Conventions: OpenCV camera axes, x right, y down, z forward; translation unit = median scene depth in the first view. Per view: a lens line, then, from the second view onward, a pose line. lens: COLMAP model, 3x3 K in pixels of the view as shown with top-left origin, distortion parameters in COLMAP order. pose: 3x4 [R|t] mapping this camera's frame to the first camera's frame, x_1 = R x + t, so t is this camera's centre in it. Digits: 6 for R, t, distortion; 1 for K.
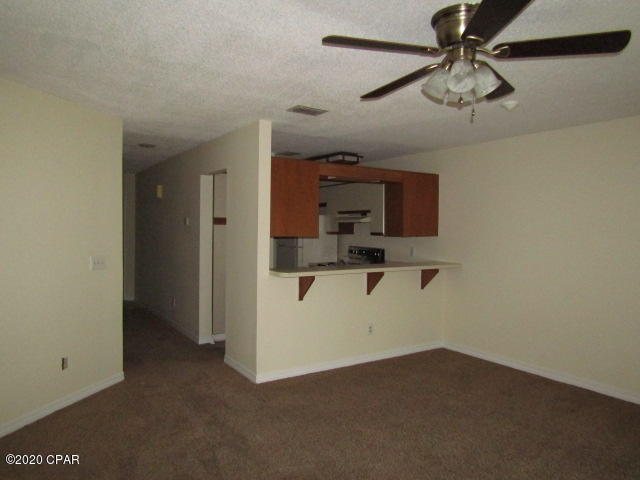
lens RADIAL K [[444.9, 0, 316.1], [0, 444.9, 239.6], [0, 0, 1]] dist [-0.033090, 0.001910]
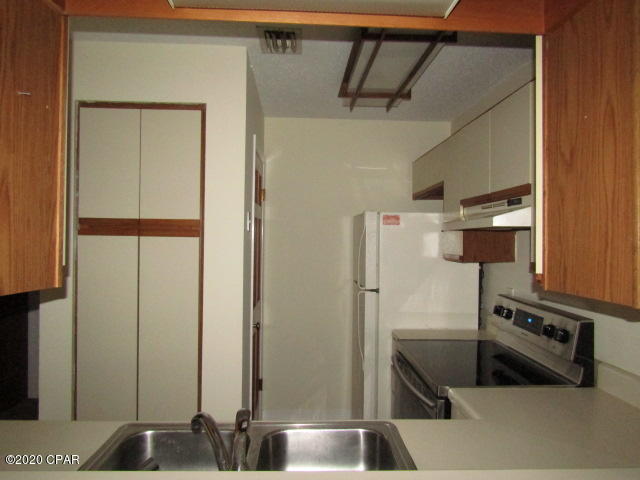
lens RADIAL K [[444.9, 0, 316.1], [0, 444.9, 239.6], [0, 0, 1]] dist [-0.033090, 0.001910]
pose [[0.856080, -0.000879, -0.516842, 0.148804], [-0.017331, 0.999387, -0.030406, -0.019248], [0.516552, 0.034987, 0.855541, 0.675587]]
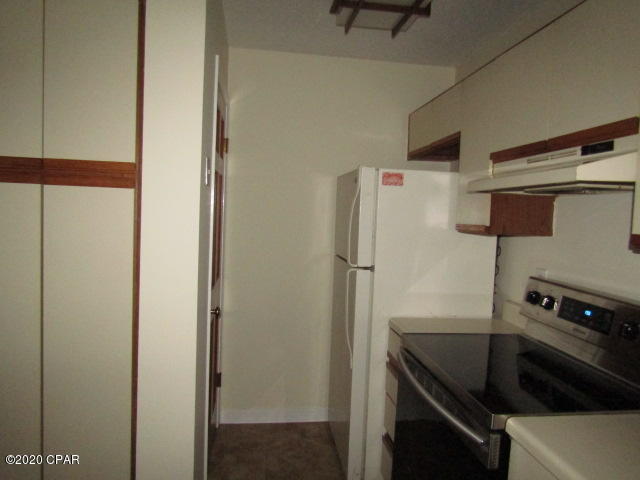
lens RADIAL K [[444.9, 0, 316.1], [0, 444.9, 239.6], [0, 0, 1]] dist [-0.033090, 0.001910]
pose [[0.900423, 0.049147, -0.432230, 0.079739], [-0.041985, 0.998777, 0.026105, -0.012687], [0.432984, -0.005358, 0.901386, 0.757377]]
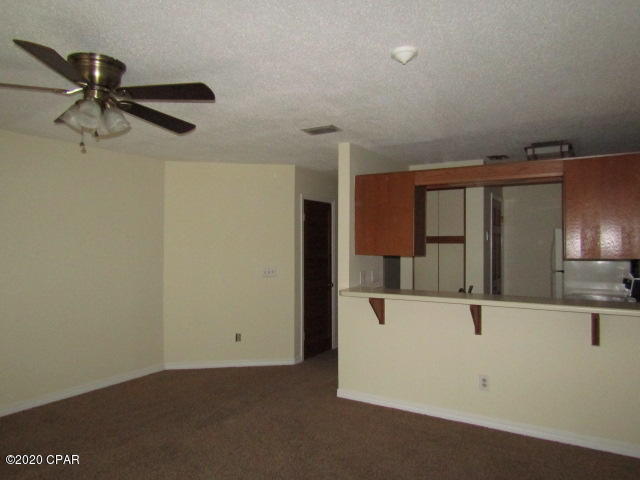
lens RADIAL K [[444.9, 0, 316.1], [0, 444.9, 239.6], [0, 0, 1]] dist [-0.033090, 0.001910]
pose [[0.434088, -0.023653, -0.900560, 0.510952], [-0.020721, 0.999129, -0.036230, -0.001998], [0.900632, 0.034388, 0.433220, 0.324034]]
